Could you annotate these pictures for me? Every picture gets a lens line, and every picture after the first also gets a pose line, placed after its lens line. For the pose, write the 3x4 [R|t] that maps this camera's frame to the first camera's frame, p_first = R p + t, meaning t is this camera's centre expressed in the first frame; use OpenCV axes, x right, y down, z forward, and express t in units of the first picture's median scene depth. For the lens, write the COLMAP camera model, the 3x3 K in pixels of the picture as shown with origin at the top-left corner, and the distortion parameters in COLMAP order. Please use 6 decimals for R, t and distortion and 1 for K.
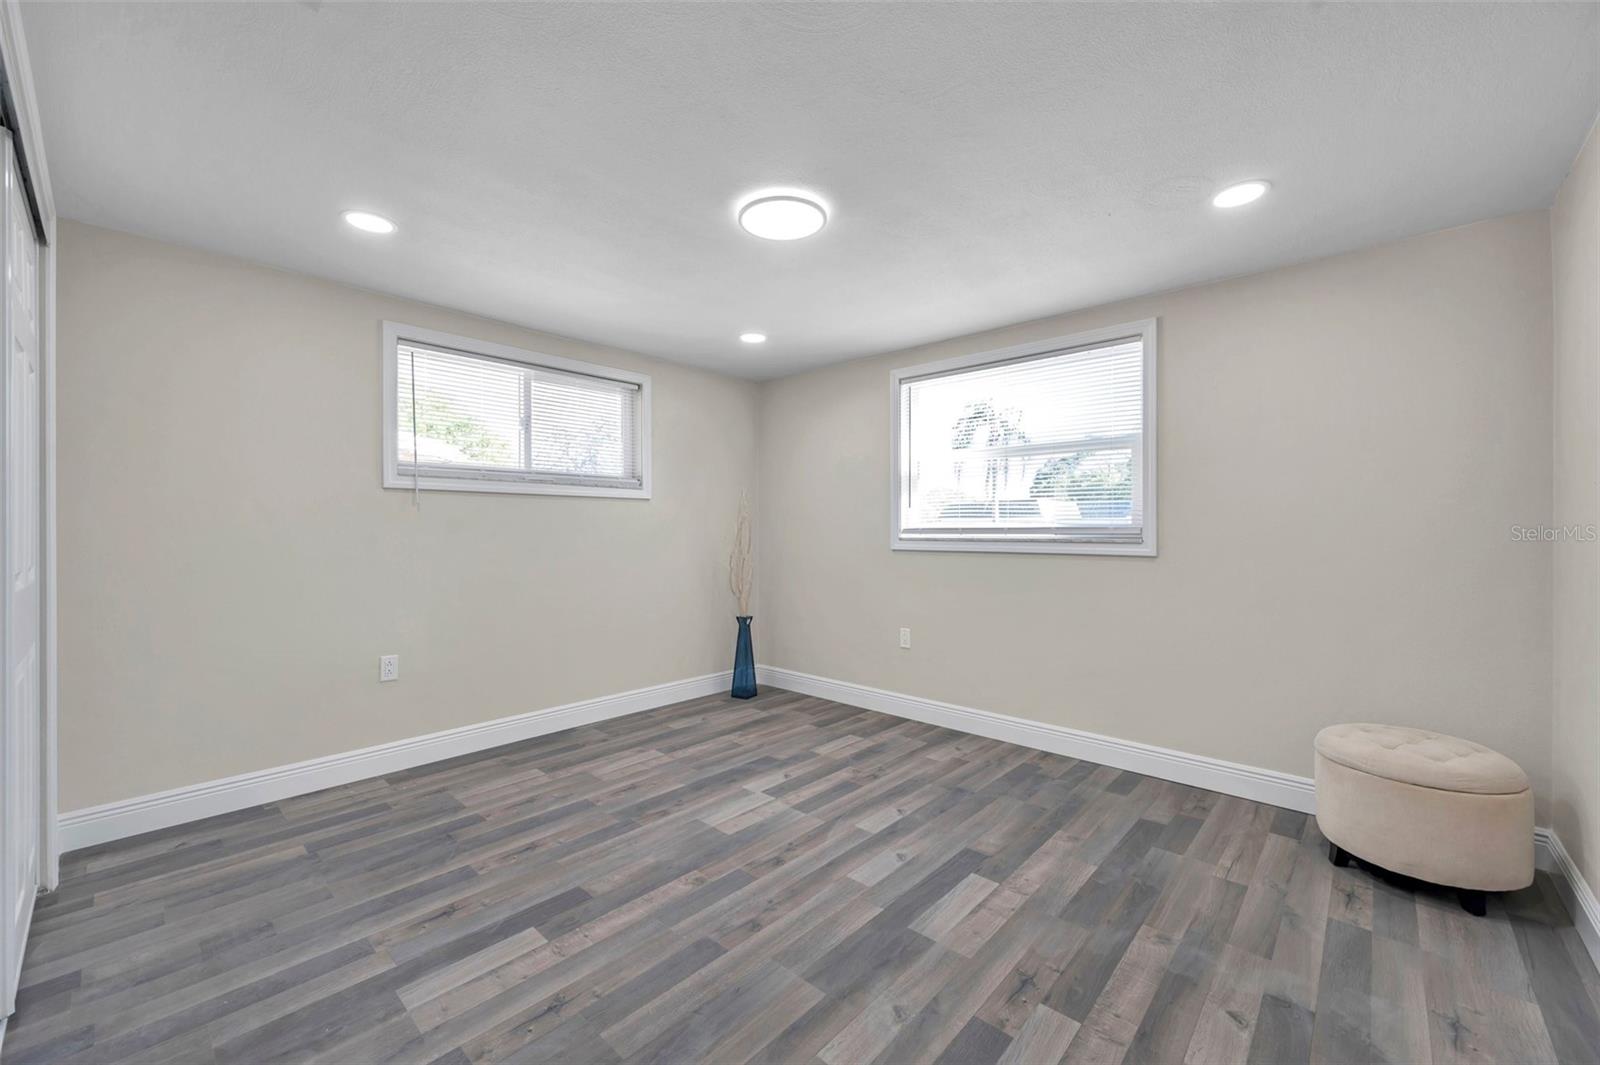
lens RADIAL K [[630.7, 0, 800.1], [0, 630.7, 533.7], [0, 0, 1]] dist [-0.000631, -0.000751]
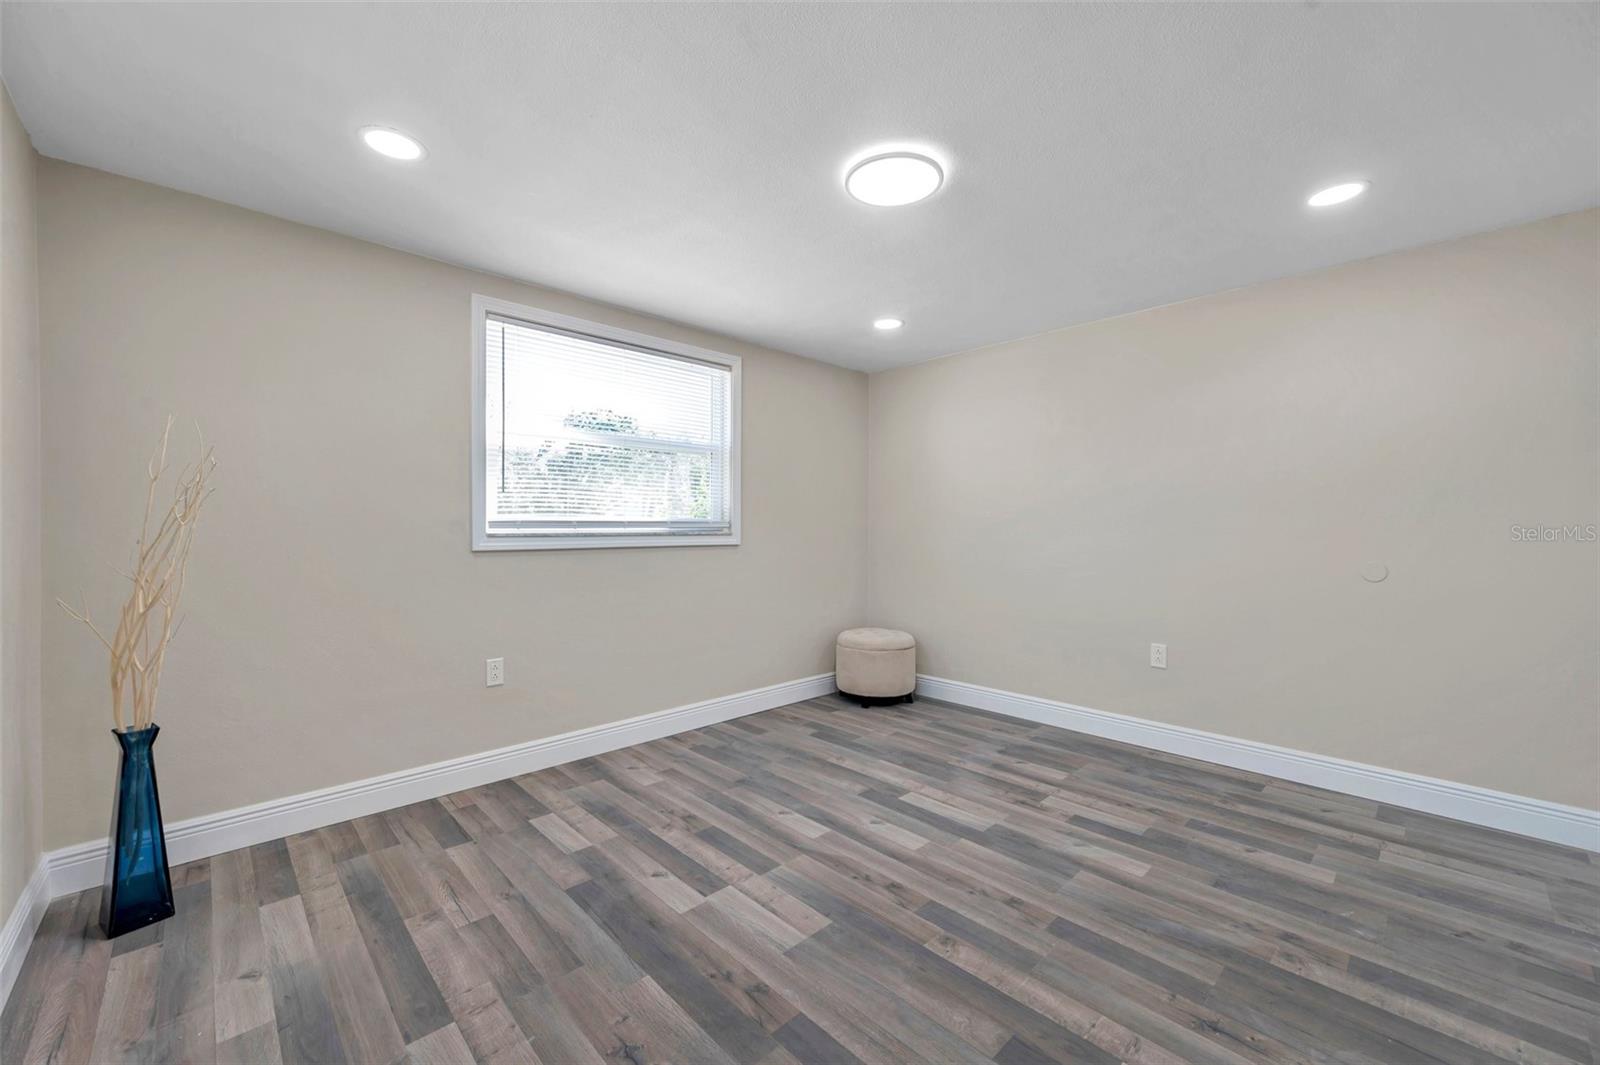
lens RADIAL K [[630.7, 0, 795.1], [0, 630.7, 532.0], [0, 0, 1]] dist [-0.000631, -0.000751]
pose [[0.070862, -0.010603, 0.997430, -0.716560], [0.003481, 0.999940, 0.010382, -0.002140], [-0.997480, 0.002736, 0.070895, 0.813132]]
